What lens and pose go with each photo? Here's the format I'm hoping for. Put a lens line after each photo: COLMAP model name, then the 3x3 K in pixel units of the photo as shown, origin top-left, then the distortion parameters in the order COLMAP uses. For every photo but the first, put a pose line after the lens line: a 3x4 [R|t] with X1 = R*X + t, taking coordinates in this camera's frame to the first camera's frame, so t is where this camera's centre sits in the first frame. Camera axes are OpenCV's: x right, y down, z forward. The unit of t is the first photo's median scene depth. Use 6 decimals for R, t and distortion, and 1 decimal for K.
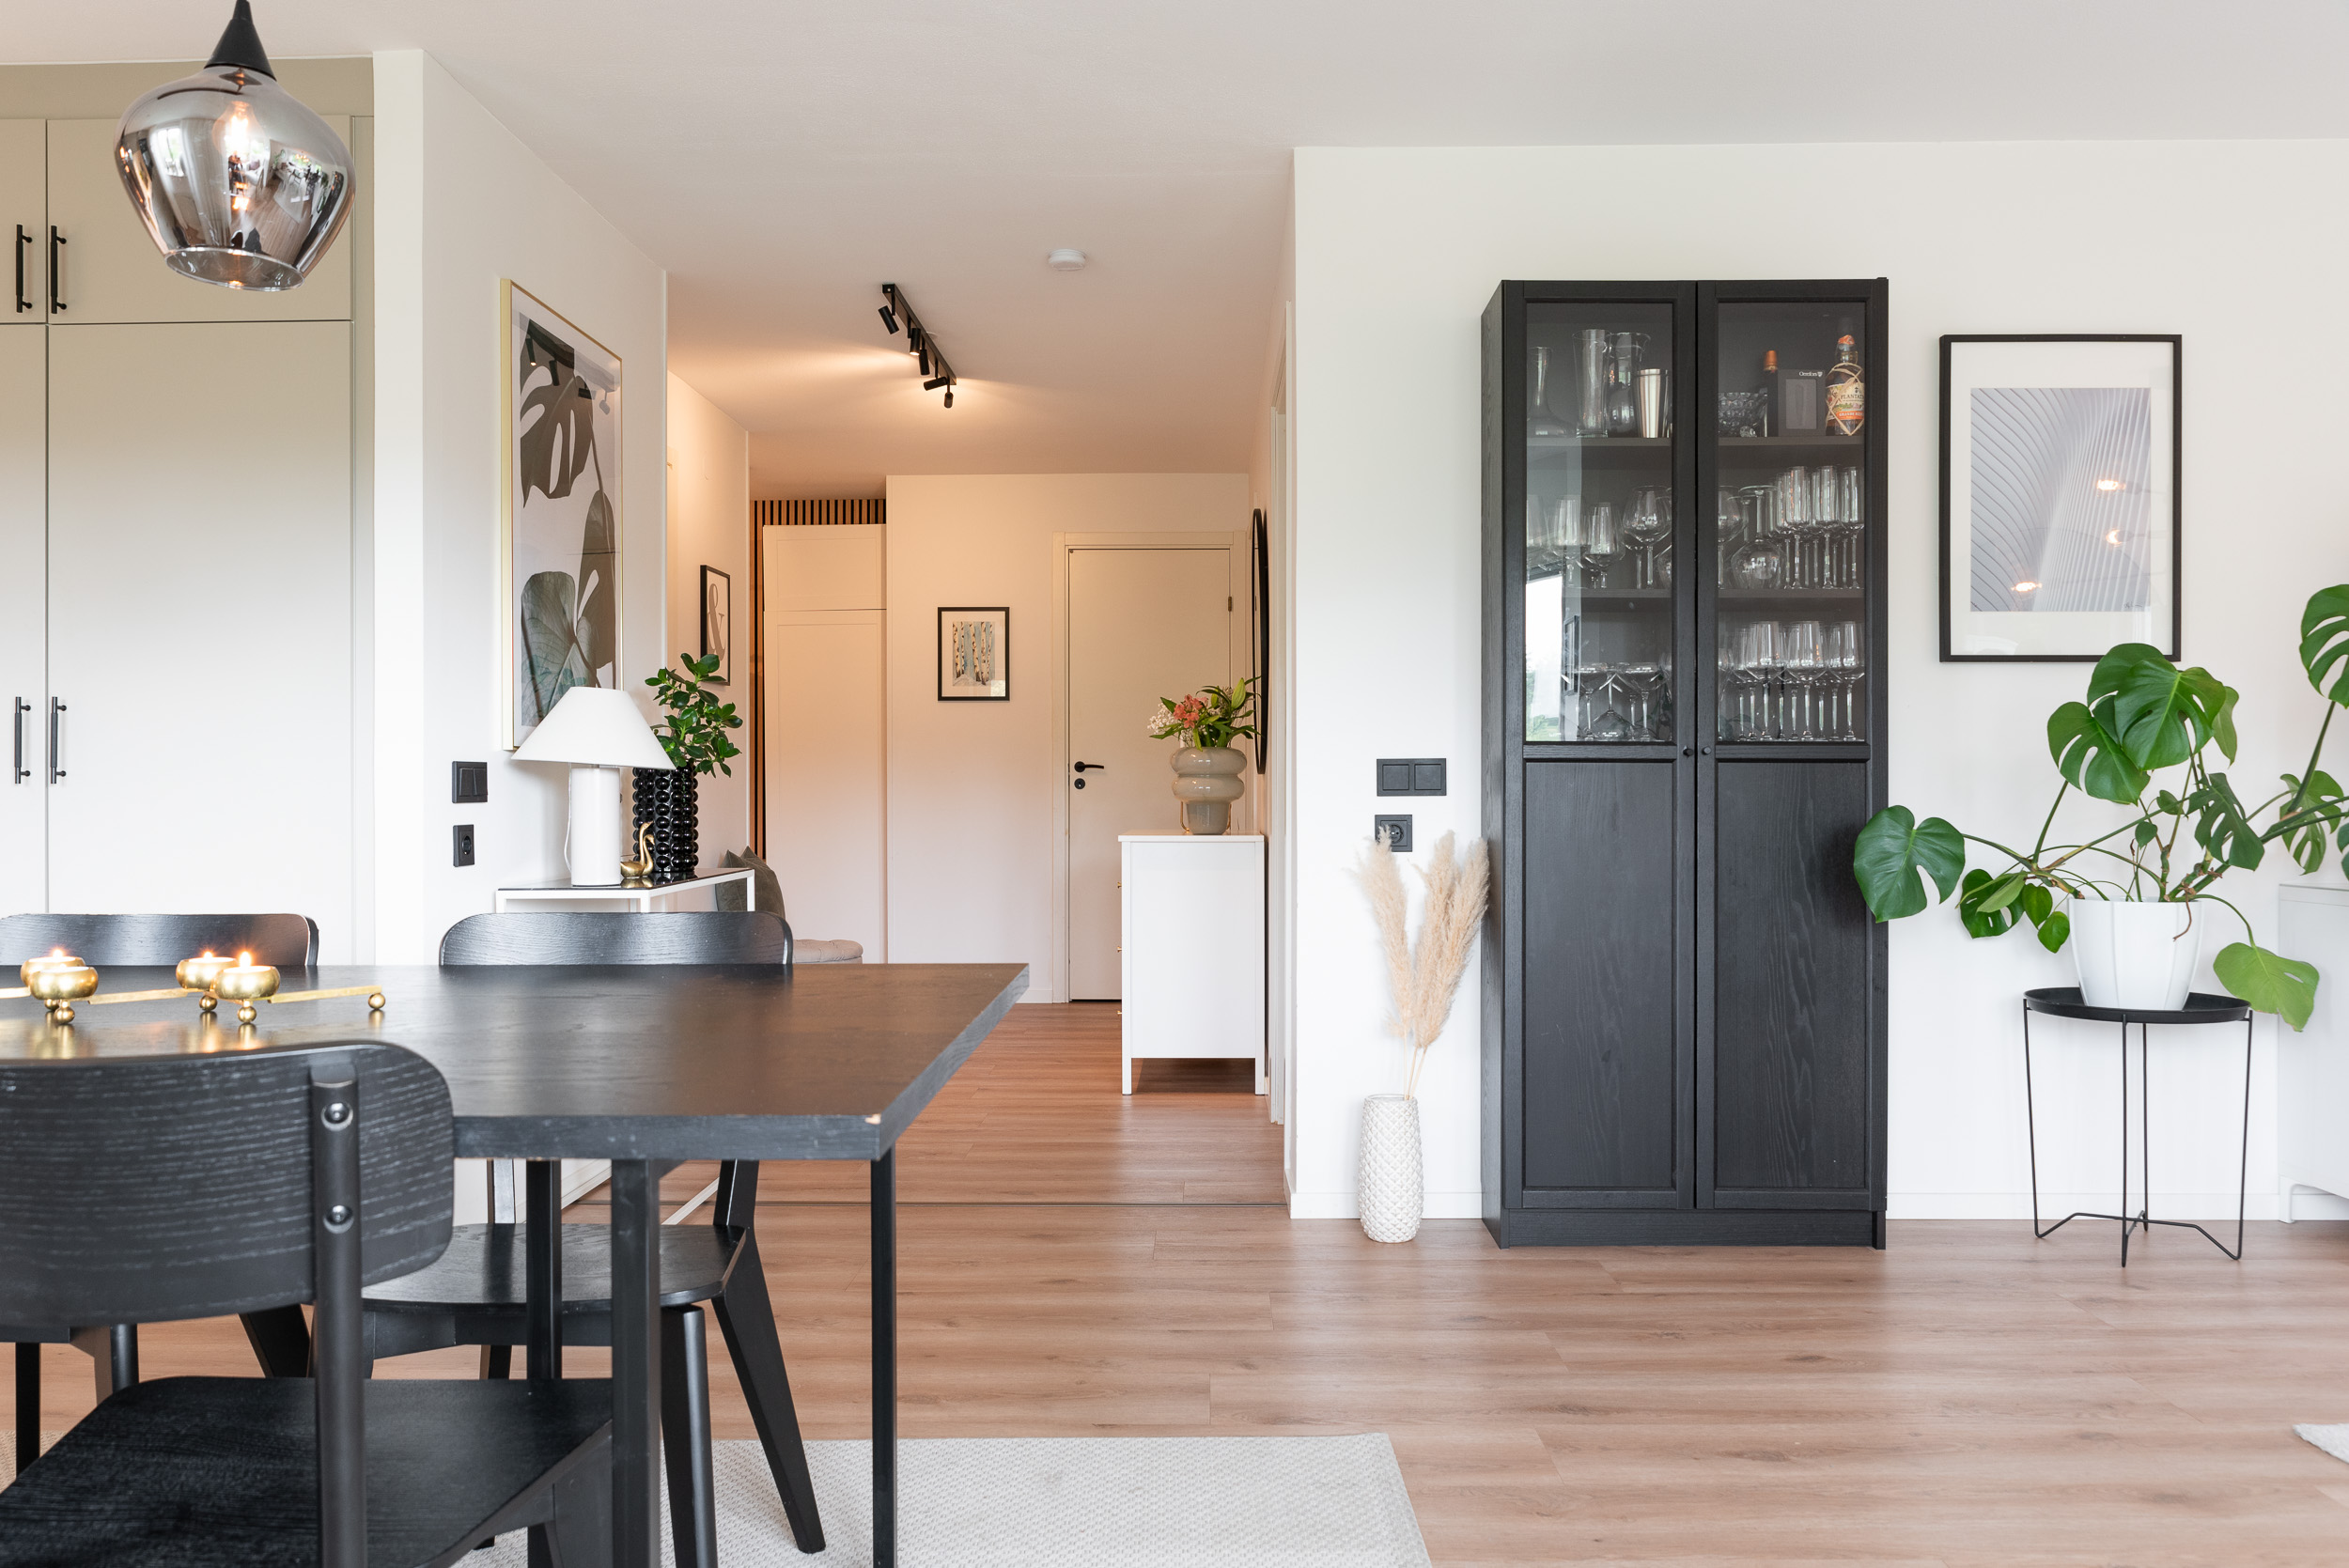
lens RADIAL K [[1864.7, 0, 1185.7], [0, 1864.7, 795.4], [0, 0, 1]] dist [0.005861, 0.000903]
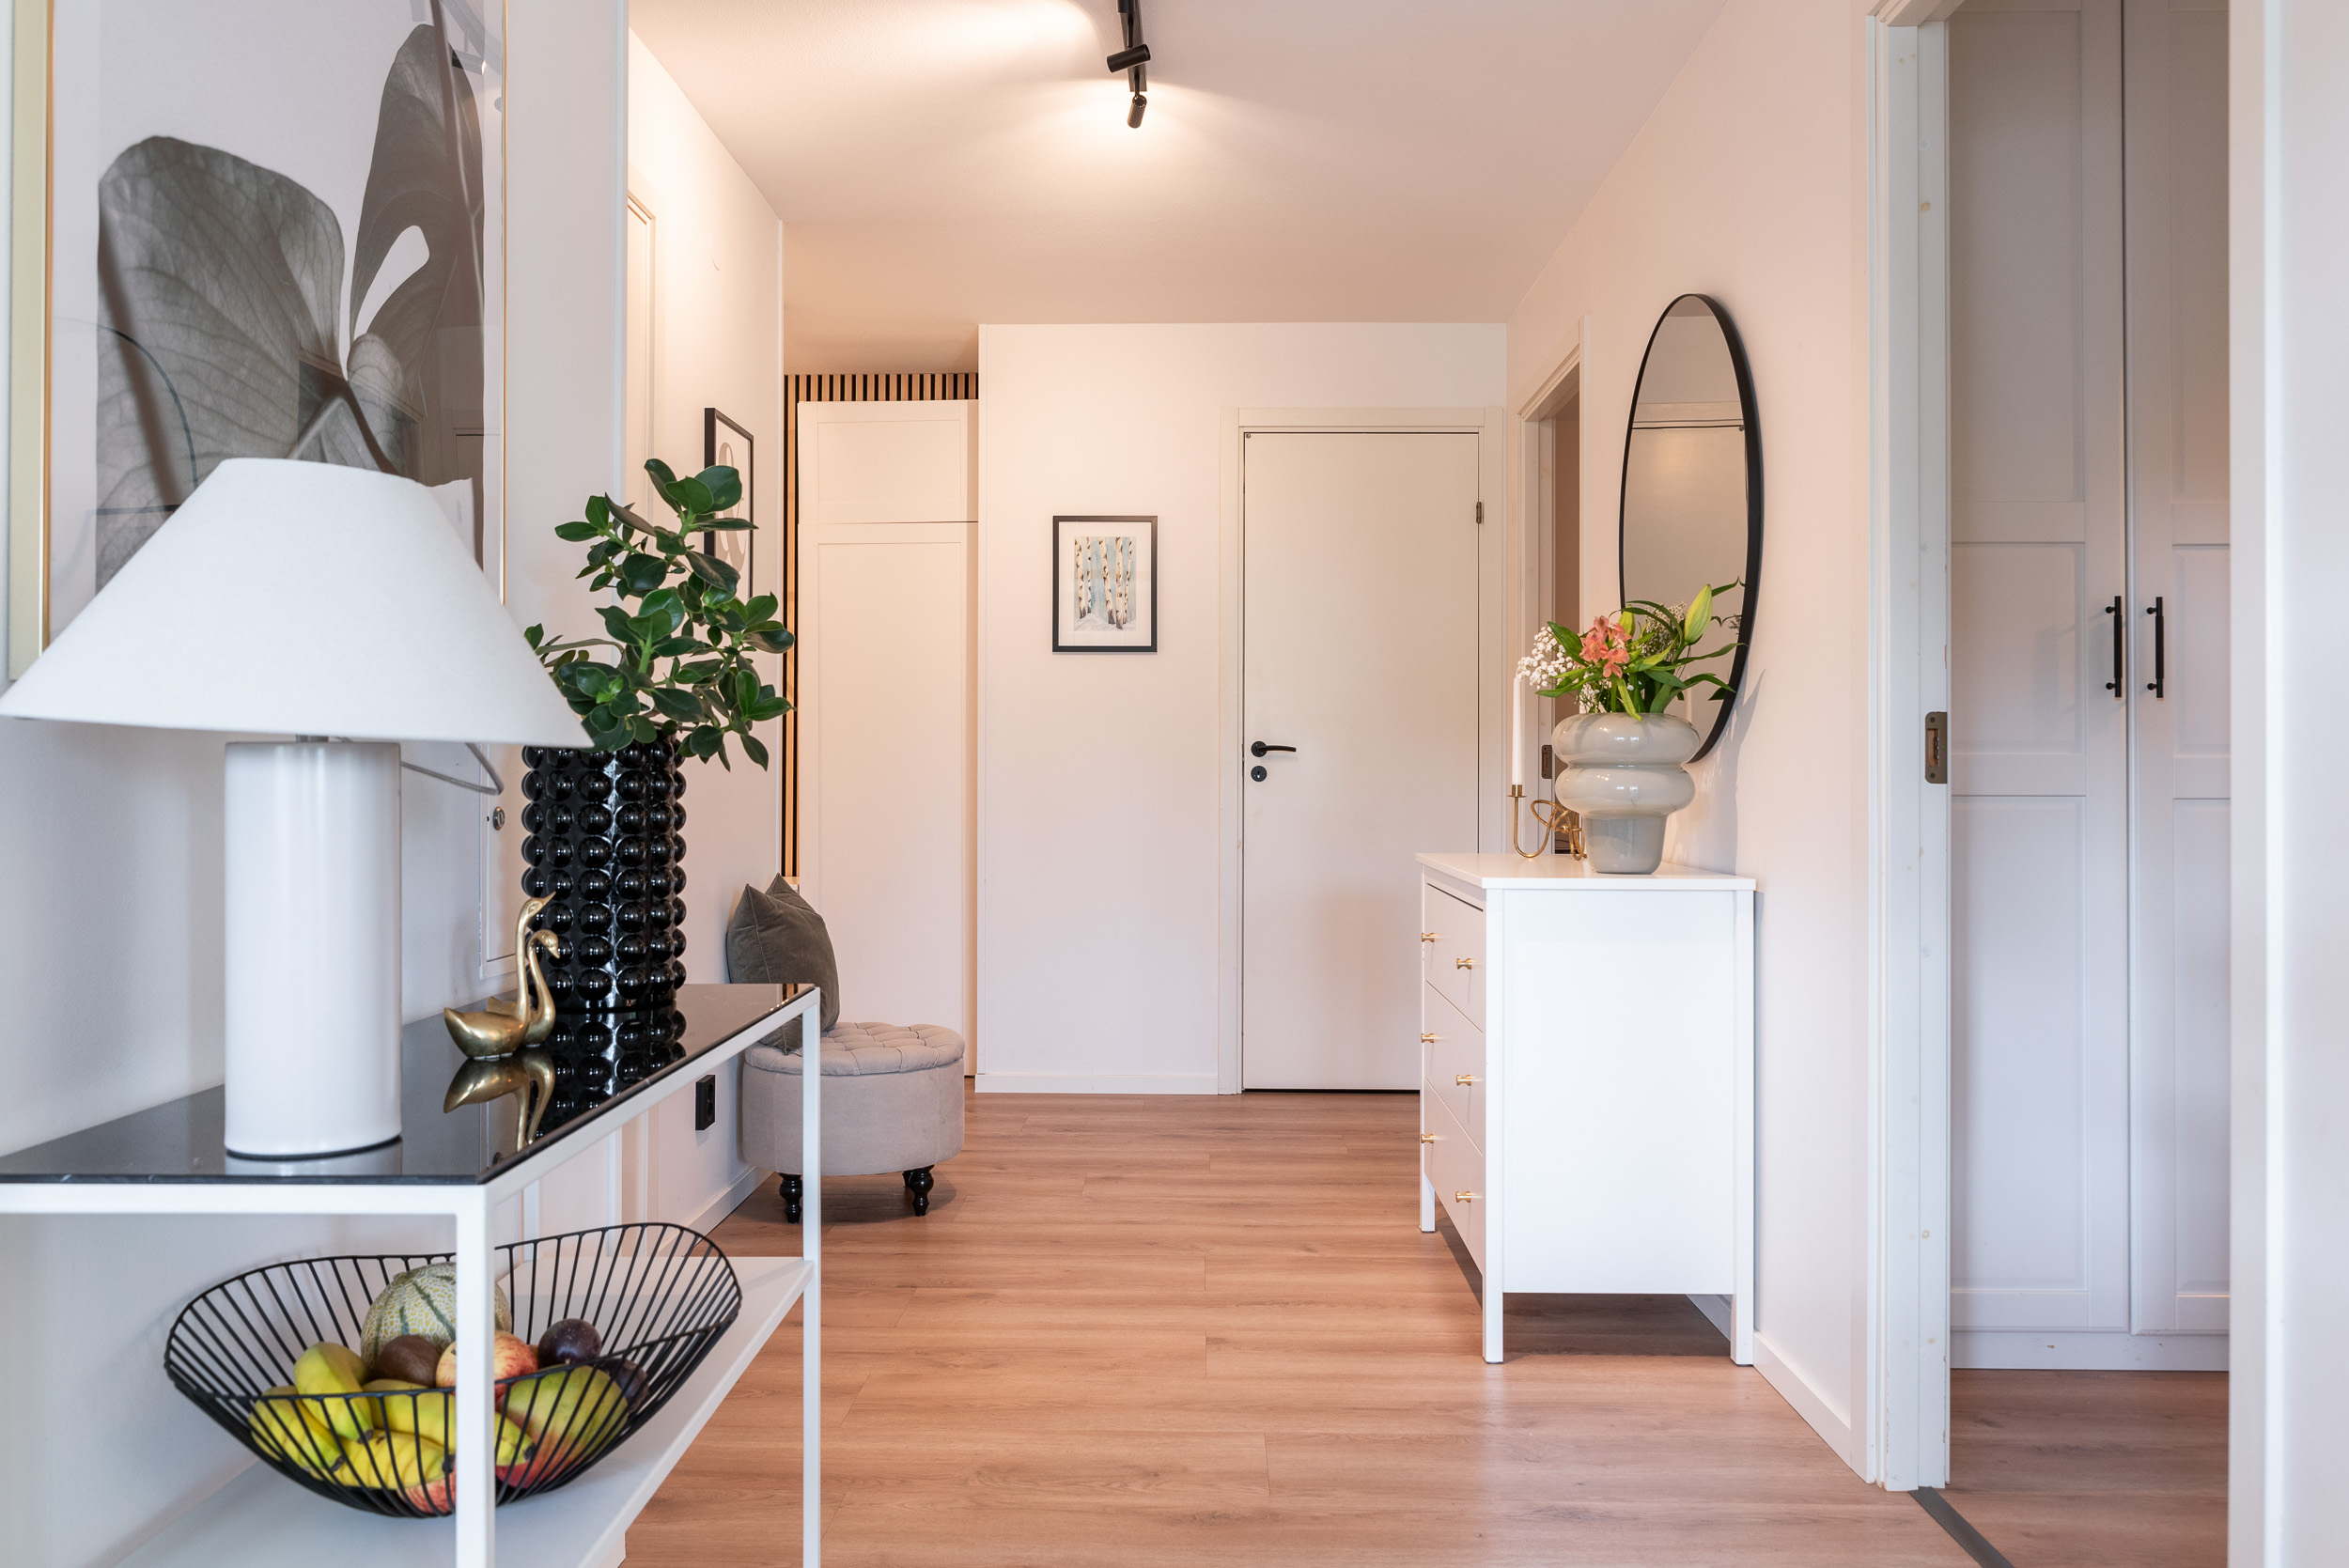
lens RADIAL K [[1714.7, 0, 1171.2], [0, 1714.7, 773.0], [0, 0, 1]] dist [0.023405, 0.002205]
pose [[0.999954, 0.006740, 0.006795, -0.128160], [-0.006730, 0.999976, -0.001485, -0.007325], [-0.006805, 0.001439, 0.999976, 0.505940]]
